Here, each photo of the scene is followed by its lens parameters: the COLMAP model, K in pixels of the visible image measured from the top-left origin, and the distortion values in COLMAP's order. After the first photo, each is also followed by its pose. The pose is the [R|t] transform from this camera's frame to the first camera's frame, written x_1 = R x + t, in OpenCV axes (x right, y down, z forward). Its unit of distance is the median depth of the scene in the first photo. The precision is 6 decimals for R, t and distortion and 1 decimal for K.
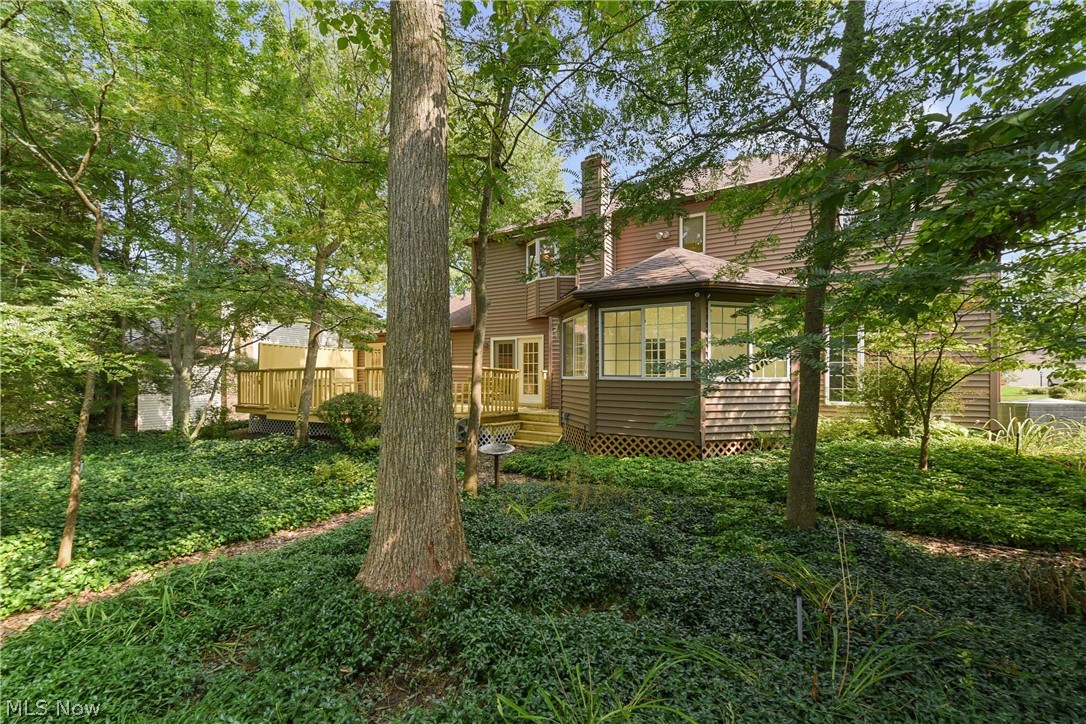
lens RADIAL K [[440.8, 0, 543.0], [0, 440.8, 362.0], [0, 0, 1]] dist [0.000030, 0.000046]
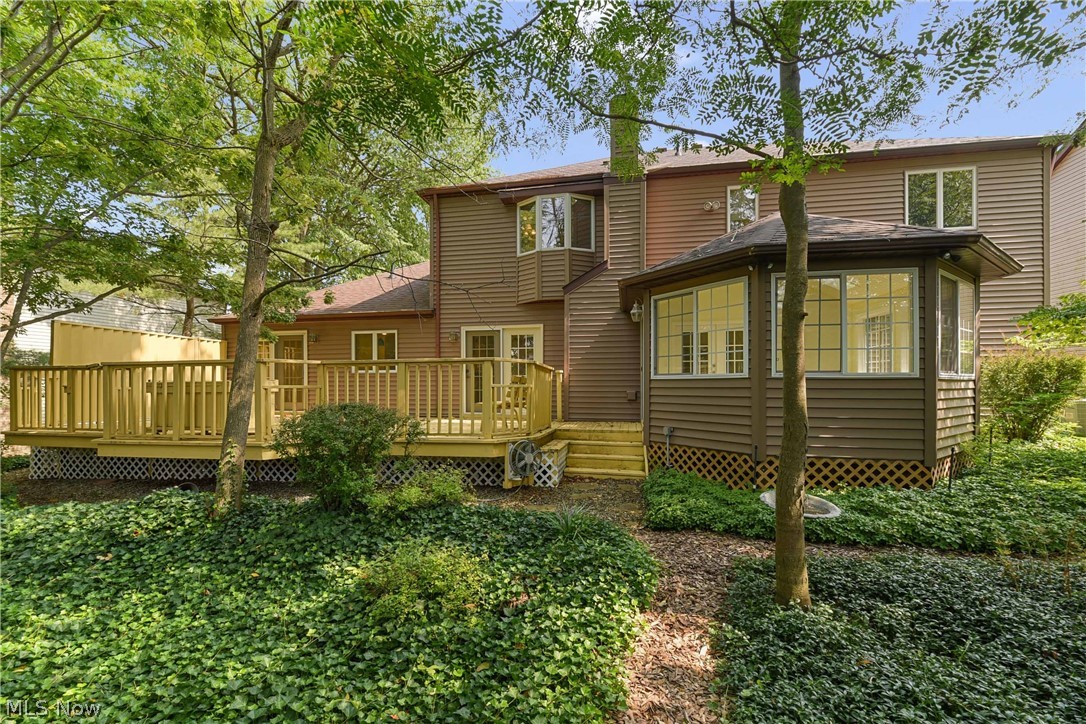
lens RADIAL K [[463.3, 0, 543.0], [0, 463.3, 362.0], [0, 0, 1]] dist [0.001366, 0.000179]
pose [[0.947811, 0.013210, 0.318558, -0.283003], [-0.006570, 0.999738, -0.021908, 0.022999], [-0.318764, 0.018672, 0.947650, 0.281583]]
